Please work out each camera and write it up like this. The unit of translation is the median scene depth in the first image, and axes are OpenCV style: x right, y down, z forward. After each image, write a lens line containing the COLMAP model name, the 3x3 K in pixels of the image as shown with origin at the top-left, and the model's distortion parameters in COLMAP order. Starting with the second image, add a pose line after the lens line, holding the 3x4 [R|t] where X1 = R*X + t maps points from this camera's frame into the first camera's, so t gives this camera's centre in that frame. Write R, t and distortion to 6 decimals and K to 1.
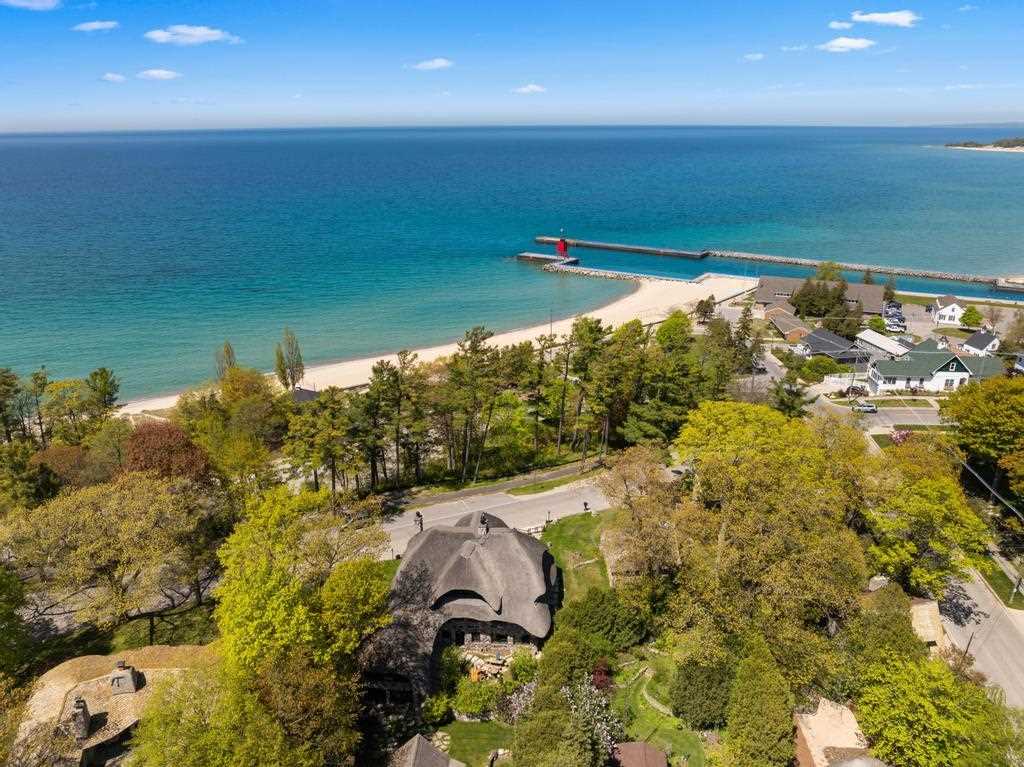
lens RADIAL K [[718.9, 0, 511.1], [0, 718.9, 381.8], [0, 0, 1]] dist [-0.028580, -0.006757]
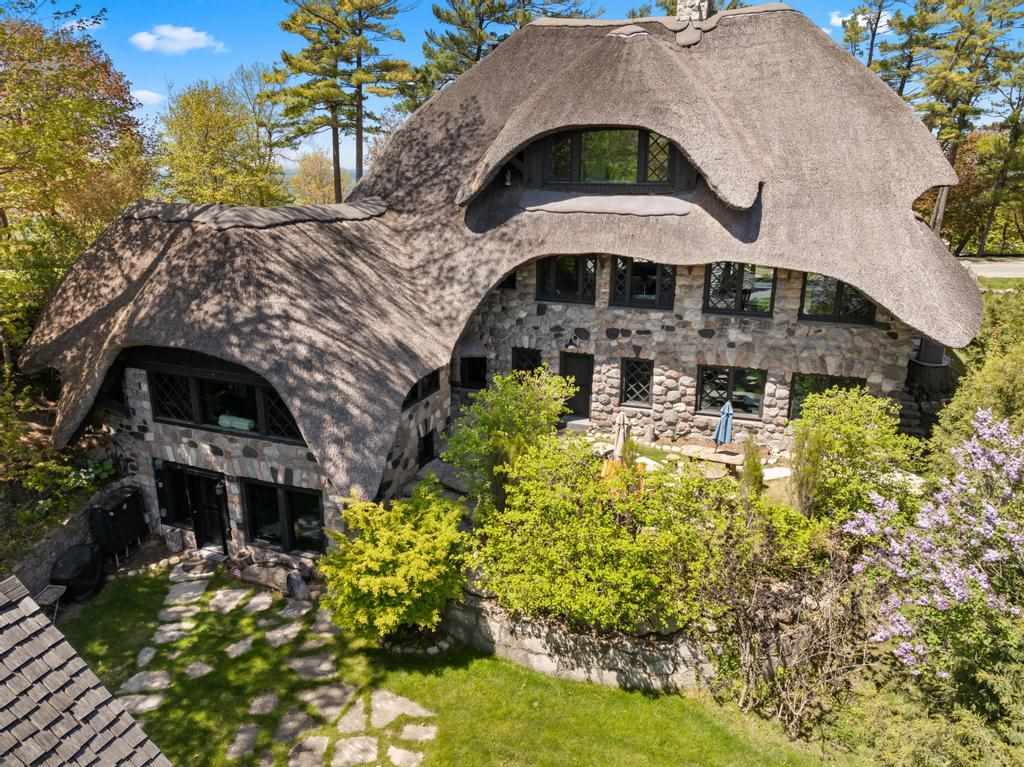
lens RADIAL K [[718.9, 0, 506.8], [0, 718.9, 385.1], [0, 0, 1]] dist [-0.028580, -0.006757]
pose [[0.961677, 0.080621, -0.262063, -0.026745], [-0.096723, 0.994099, -0.049113, 0.386945], [0.256557, 0.072578, 0.963800, 0.762323]]
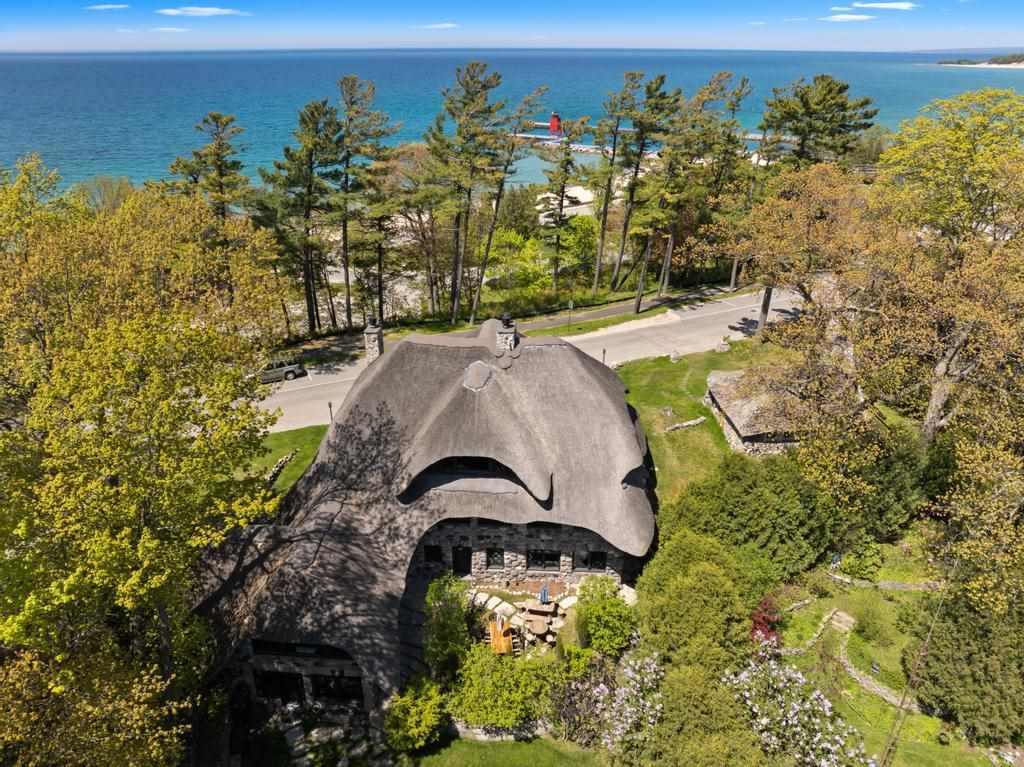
lens RADIAL K [[718.9, 0, 510.4], [0, 718.9, 377.7], [0, 0, 1]] dist [-0.028580, -0.006757]
pose [[0.999544, -0.008467, 0.028979, -0.053566], [0.005907, 0.996164, 0.087305, 0.197877], [-0.029607, -0.087094, 0.995760, 0.541504]]
